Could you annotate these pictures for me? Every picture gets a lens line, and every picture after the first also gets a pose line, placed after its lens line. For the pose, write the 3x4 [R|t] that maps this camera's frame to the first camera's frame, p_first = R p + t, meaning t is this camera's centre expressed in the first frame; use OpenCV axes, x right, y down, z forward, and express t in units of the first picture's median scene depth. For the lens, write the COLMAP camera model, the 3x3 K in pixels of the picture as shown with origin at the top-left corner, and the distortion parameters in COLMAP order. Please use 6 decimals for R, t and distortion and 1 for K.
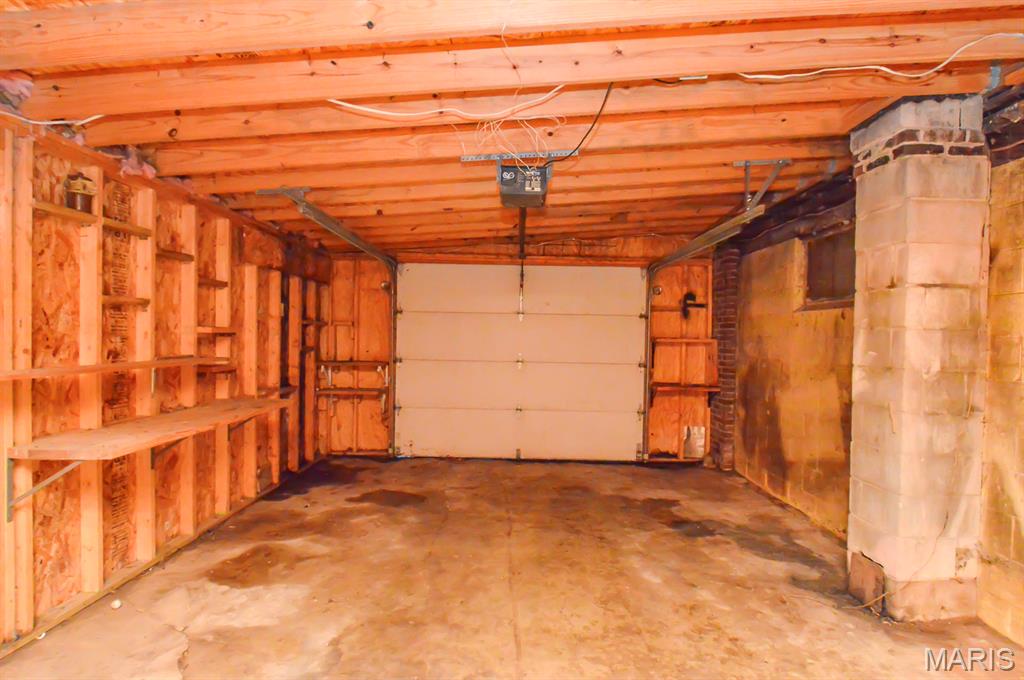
lens RADIAL K [[540.8, 0, 526.7], [0, 540.8, 344.0], [0, 0, 1]] dist [0.028474, -0.037925]
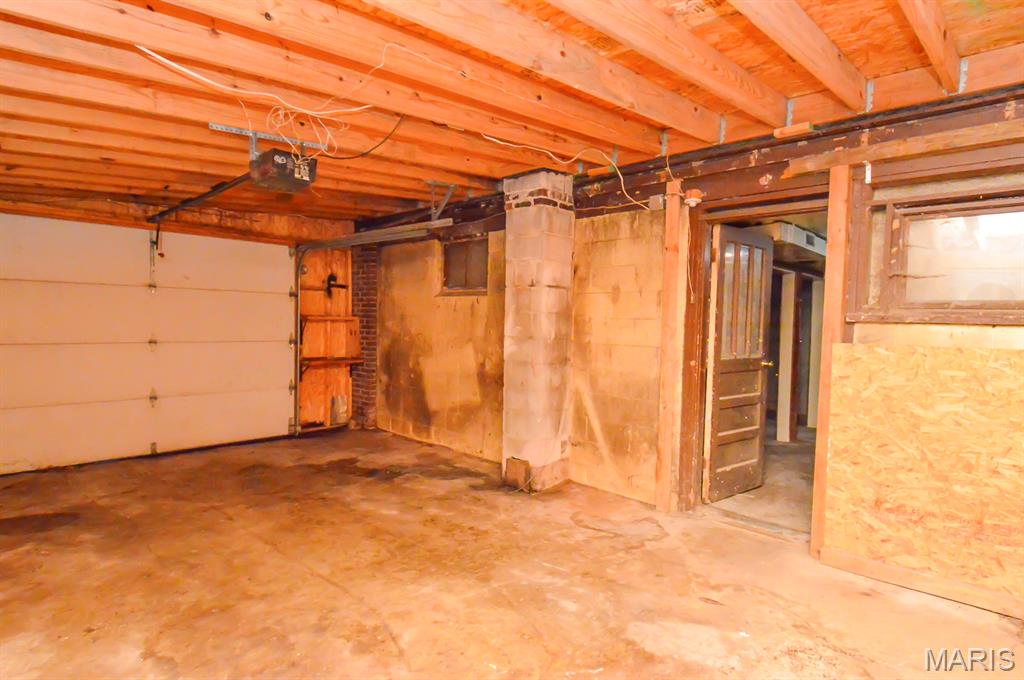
lens RADIAL K [[540.8, 0, 526.7], [0, 540.8, 344.0], [0, 0, 1]] dist [0.028474, -0.037925]
pose [[0.667925, -0.036113, 0.743352, -0.387298], [0.001583, 0.998889, 0.047105, -0.007260], [-0.744227, -0.030286, 0.667240, -0.036419]]
